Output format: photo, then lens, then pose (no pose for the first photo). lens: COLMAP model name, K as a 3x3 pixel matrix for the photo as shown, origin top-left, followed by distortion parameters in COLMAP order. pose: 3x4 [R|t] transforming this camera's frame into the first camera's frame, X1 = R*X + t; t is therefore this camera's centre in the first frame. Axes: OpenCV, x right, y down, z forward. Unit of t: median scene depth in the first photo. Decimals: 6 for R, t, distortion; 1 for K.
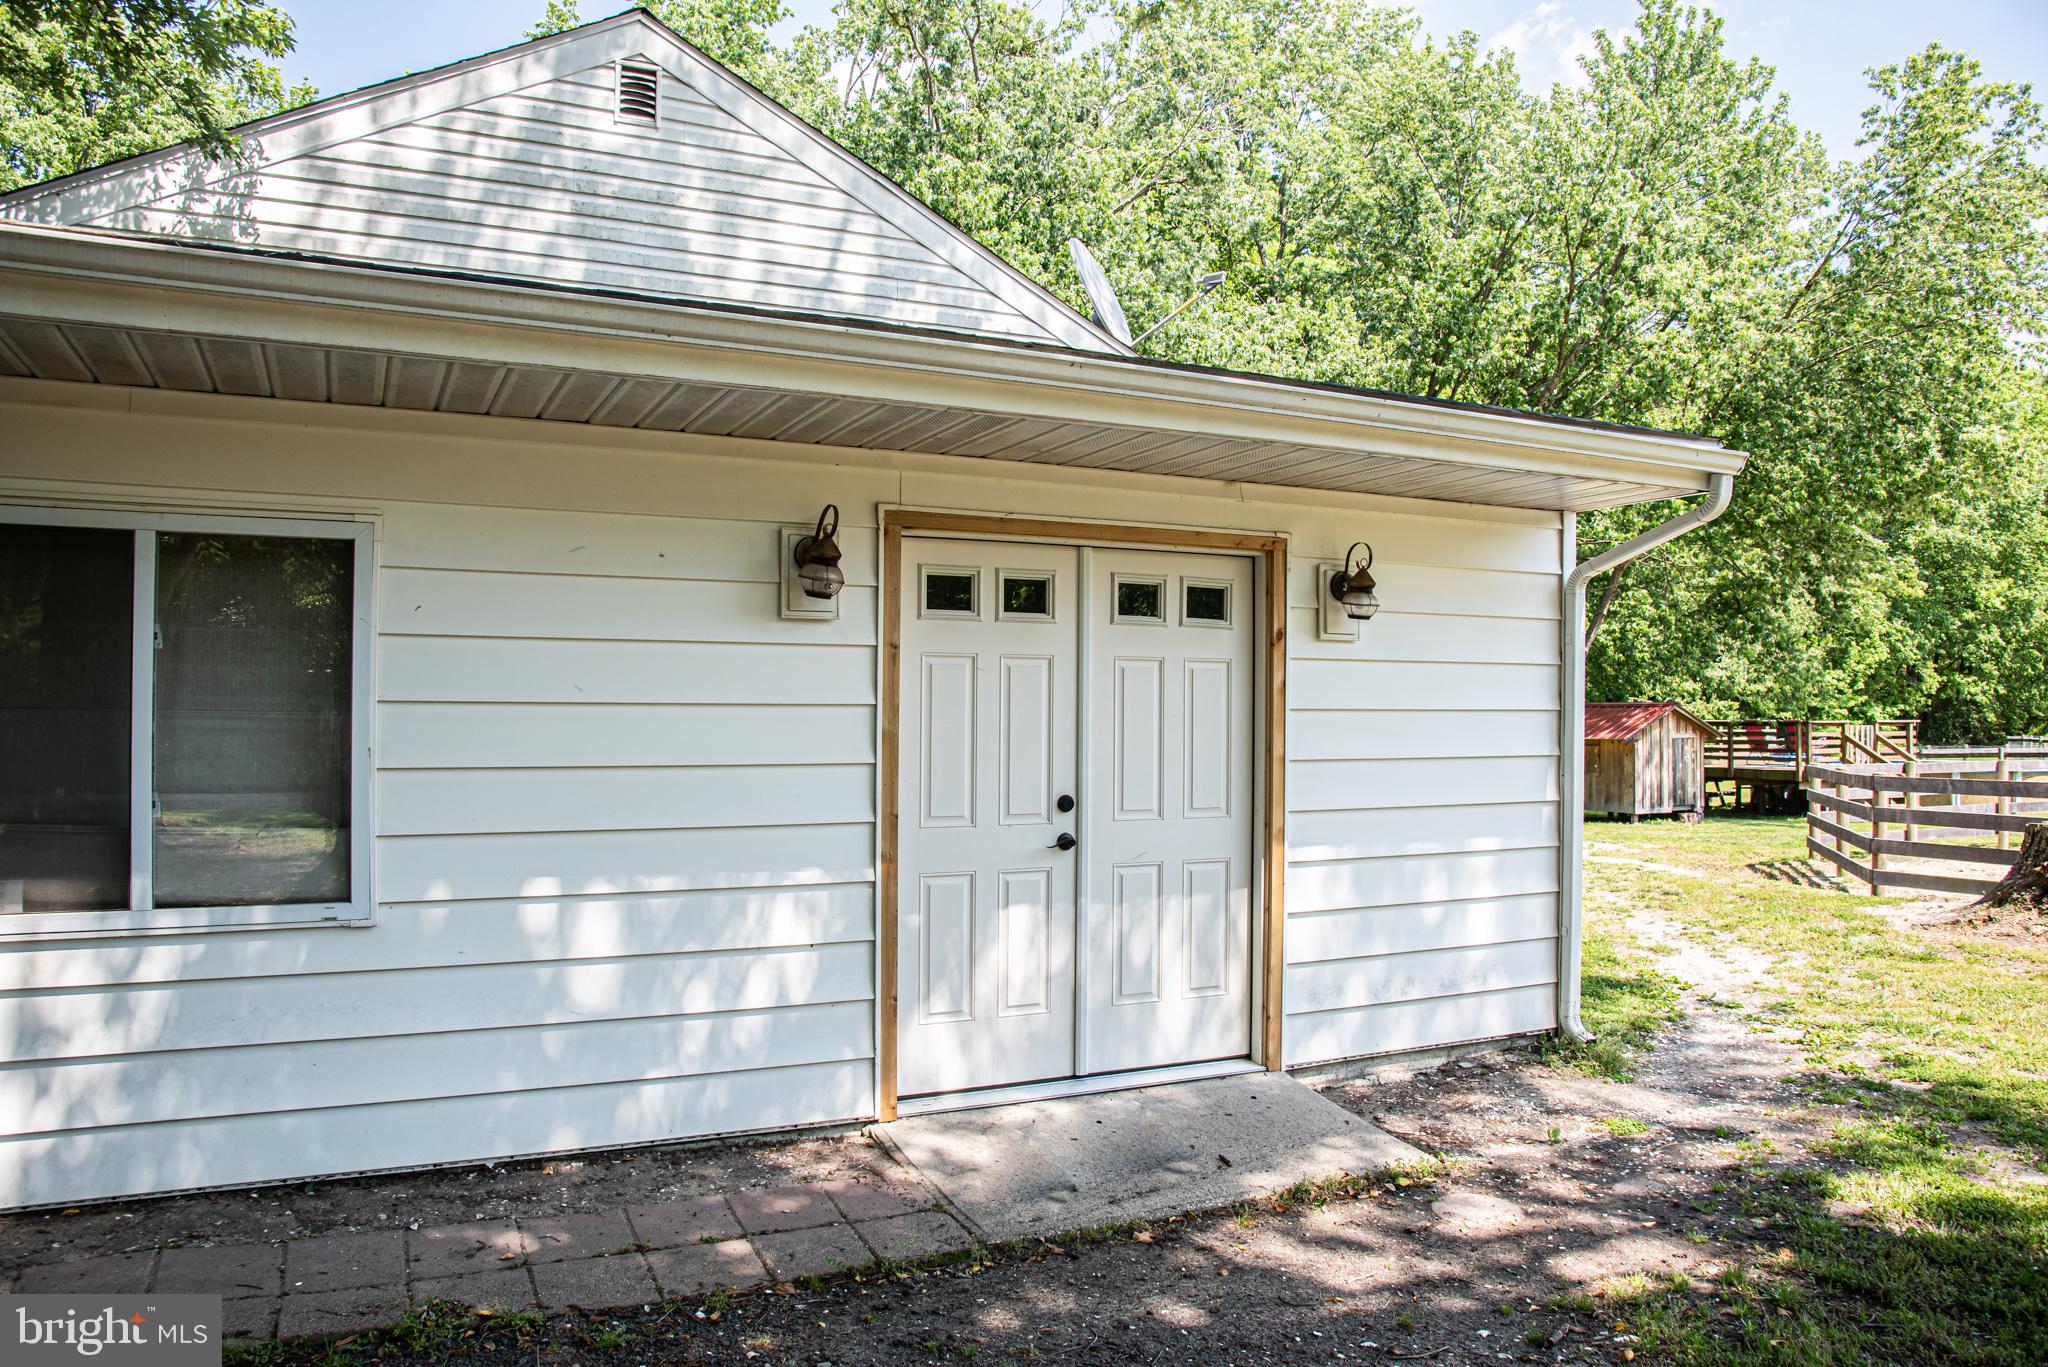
lens RADIAL K [[1405.3, 0, 1024.0], [0, 1405.3, 683.5], [0, 0, 1]] dist [-0.111235, 0.062651]
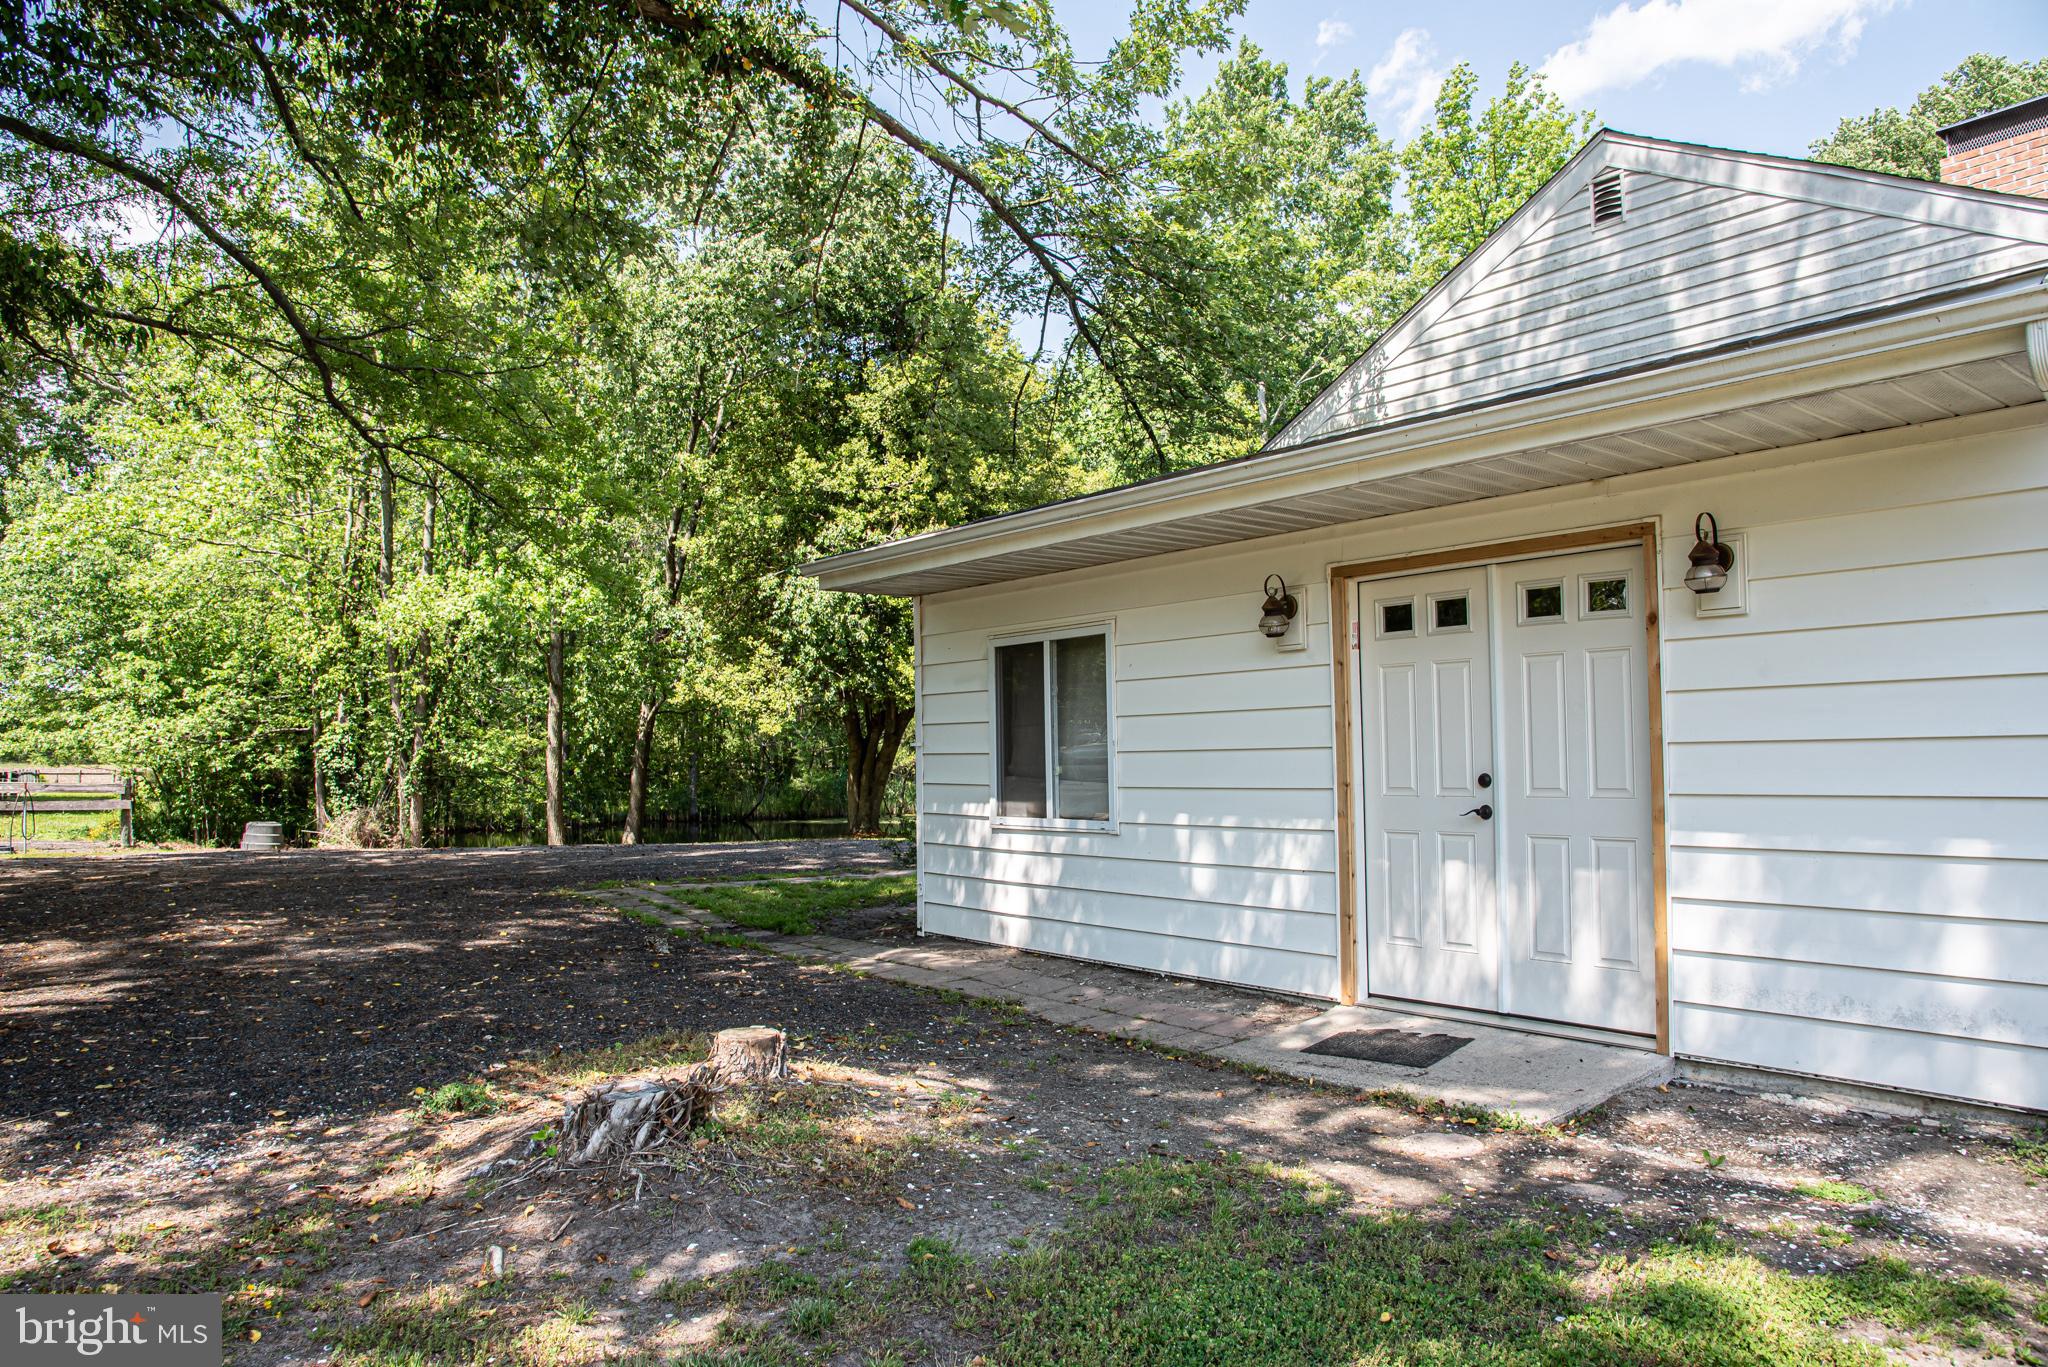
lens RADIAL K [[1405.3, 0, 1024.0], [0, 1405.3, 683.5], [0, 0, 1]] dist [-0.111235, 0.062651]
pose [[0.201751, -0.059194, -0.977647, 1.214189], [0.031391, 0.998050, -0.053952, 0.059054], [0.978934, -0.019805, 0.203215, 0.410285]]
